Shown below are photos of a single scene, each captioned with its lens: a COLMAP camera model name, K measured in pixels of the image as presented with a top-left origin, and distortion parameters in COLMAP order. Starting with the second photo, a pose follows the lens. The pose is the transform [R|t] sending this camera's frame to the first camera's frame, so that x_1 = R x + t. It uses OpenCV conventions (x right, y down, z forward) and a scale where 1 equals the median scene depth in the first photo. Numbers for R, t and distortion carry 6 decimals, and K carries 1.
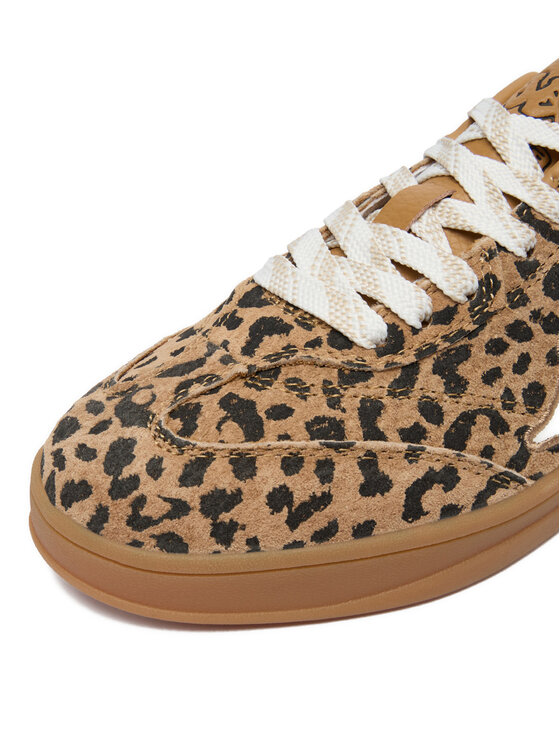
lens RADIAL K [[833.9, 0, 279.3], [0, 833.9, 373.0], [0, 0, 1]] dist [0.004455, 0.000000]
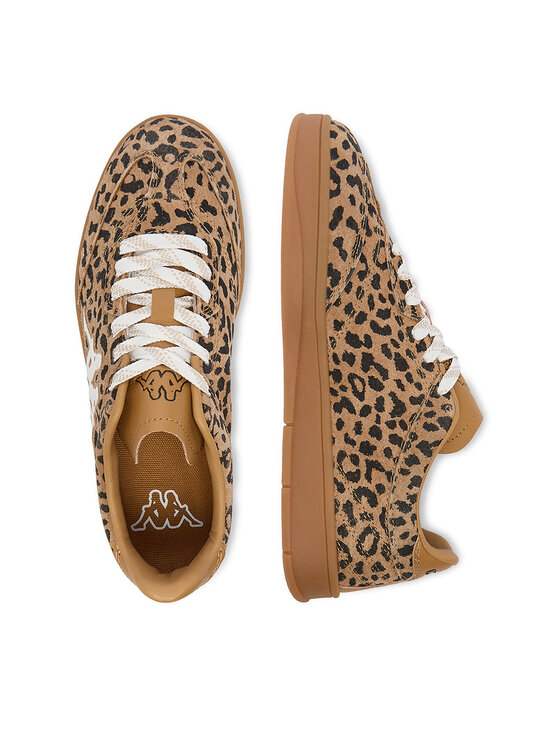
lens RADIAL K [[501.8, 0, 279.3], [0, 501.8, 373.4], [0, 0, 1]] dist [0.000824, -0.000055]
pose [[-0.555885, 0.830108, 0.043731, 0.097745], [-0.697782, -0.494570, 0.518171, -1.200536], [0.451767, 0.257529, 0.854158, 0.123306]]
